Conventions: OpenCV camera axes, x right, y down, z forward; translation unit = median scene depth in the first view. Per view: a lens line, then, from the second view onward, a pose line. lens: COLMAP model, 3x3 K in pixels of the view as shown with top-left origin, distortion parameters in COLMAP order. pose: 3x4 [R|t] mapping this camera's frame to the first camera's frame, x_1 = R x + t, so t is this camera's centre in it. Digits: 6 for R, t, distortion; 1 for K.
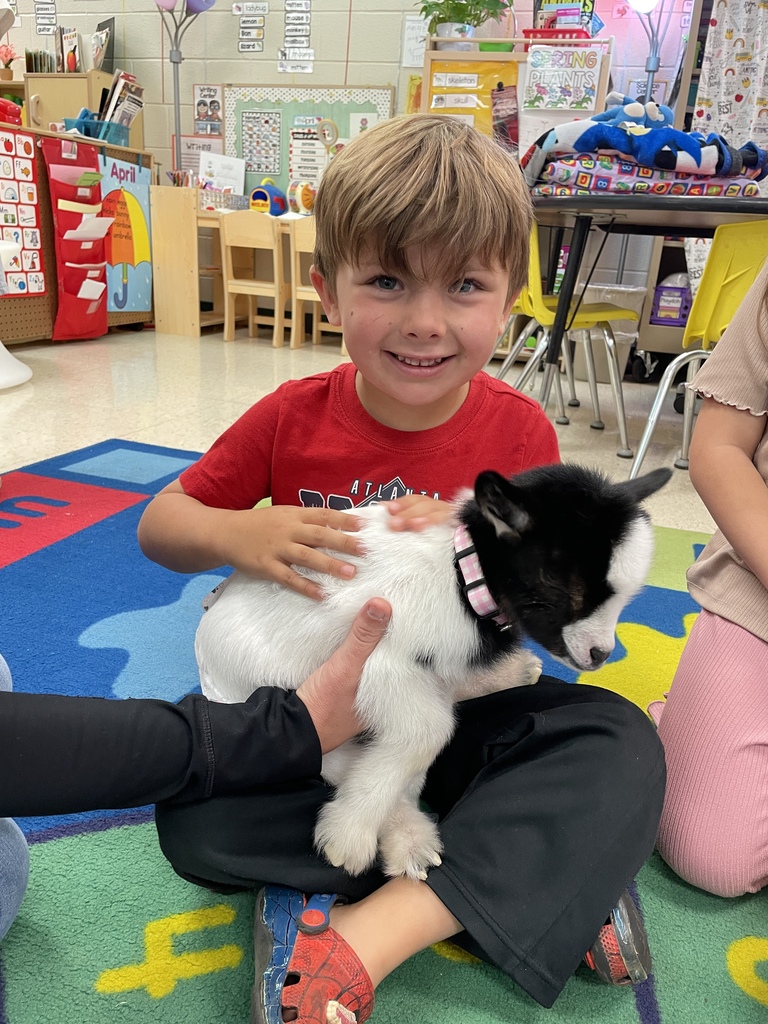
lens RADIAL K [[776.2, 0, 396.3], [0, 776.2, 525.9], [0, 0, 1]] dist [0.072694, -0.100620]
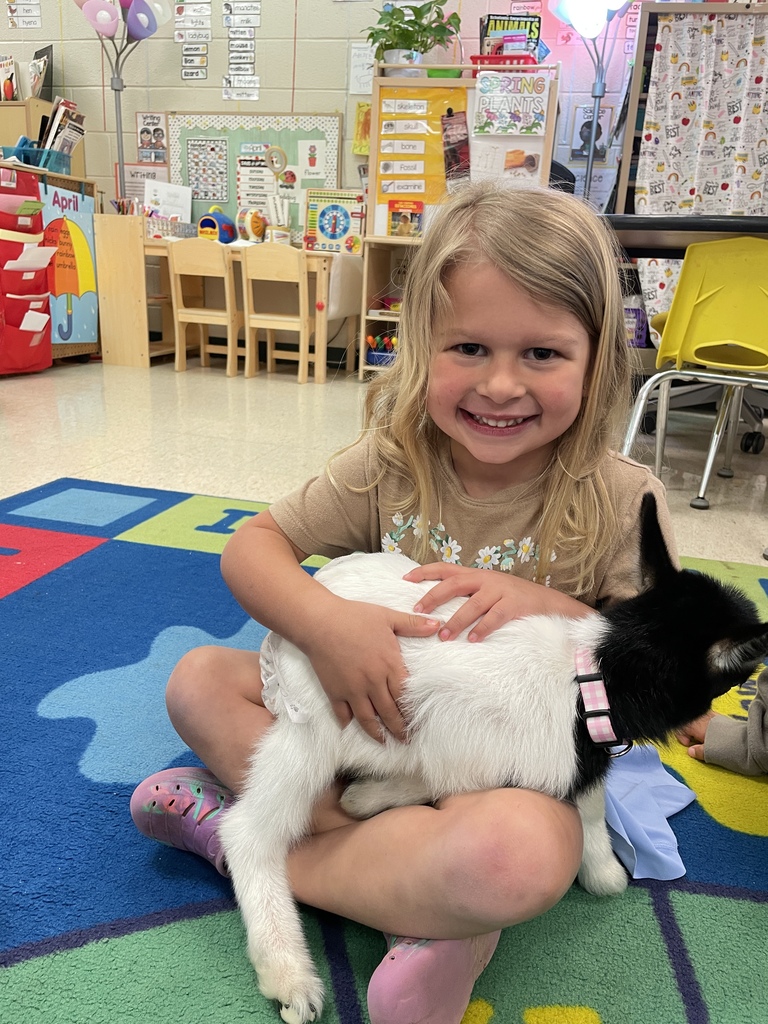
lens RADIAL K [[776.2, 0, 393.3], [0, 776.2, 525.0], [0, 0, 1]] dist [0.072694, -0.100620]
pose [[0.997749, -0.033773, 0.057932, -0.015080], [0.035622, 0.998879, -0.031172, -0.007065], [-0.056815, 0.033166, 0.997834, 0.025926]]
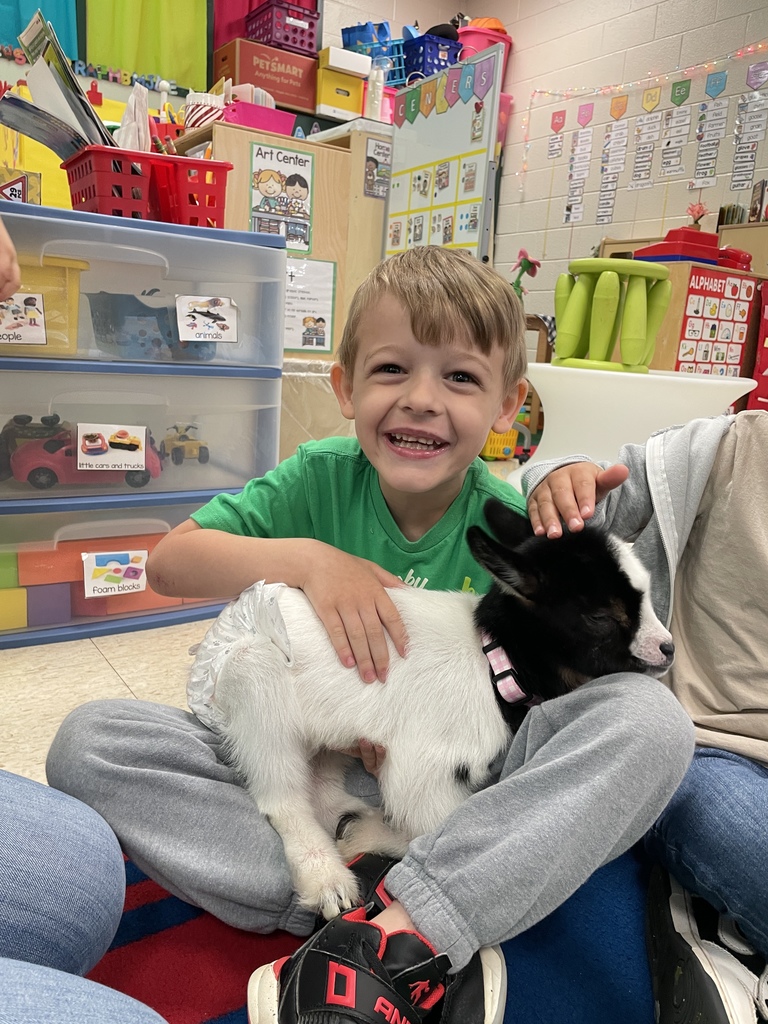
lens RADIAL K [[776.2, 0, 379.4], [0, 776.2, 522.7], [0, 0, 1]] dist [0.072694, -0.100620]
pose [[0.784684, 0.120217, -0.608128, -0.162262], [-0.217869, 0.971913, -0.088990, 0.016495], [0.580349, 0.202321, 0.788835, -0.043957]]
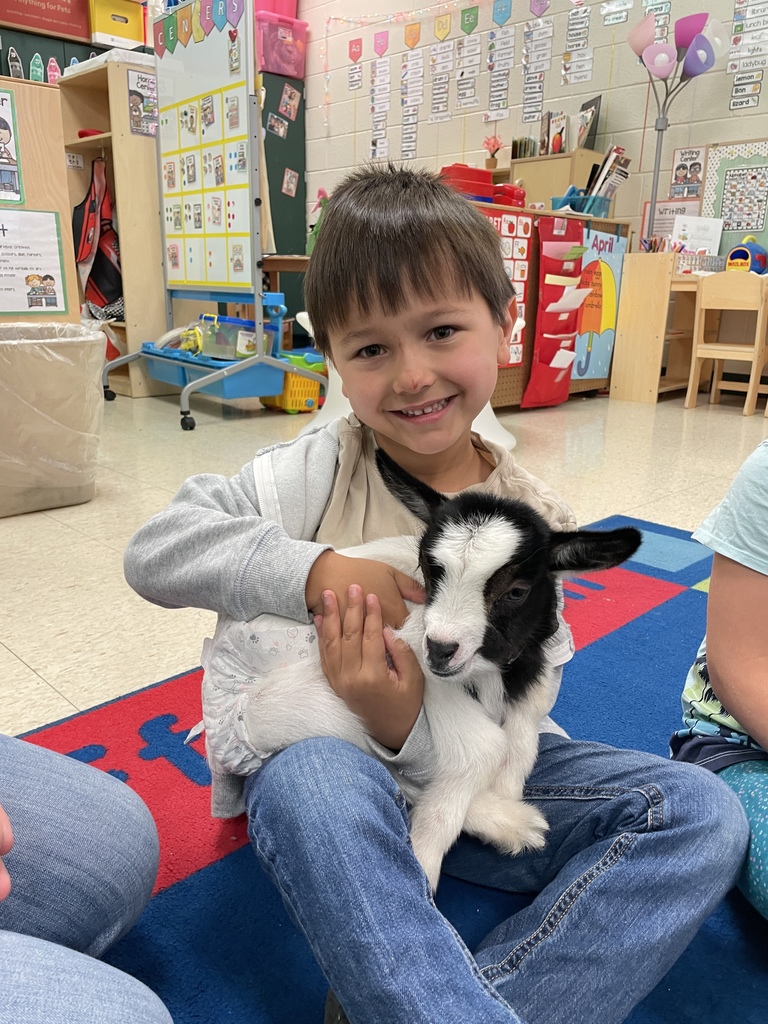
lens RADIAL K [[776.2, 0, 382.6], [0, 776.2, 523.3], [0, 0, 1]] dist [0.072694, -0.100620]
pose [[0.881159, 0.083319, -0.465421, -0.103654], [-0.118586, 0.991833, -0.046957, -0.013745], [0.457708, 0.096569, 0.883843, 0.016942]]
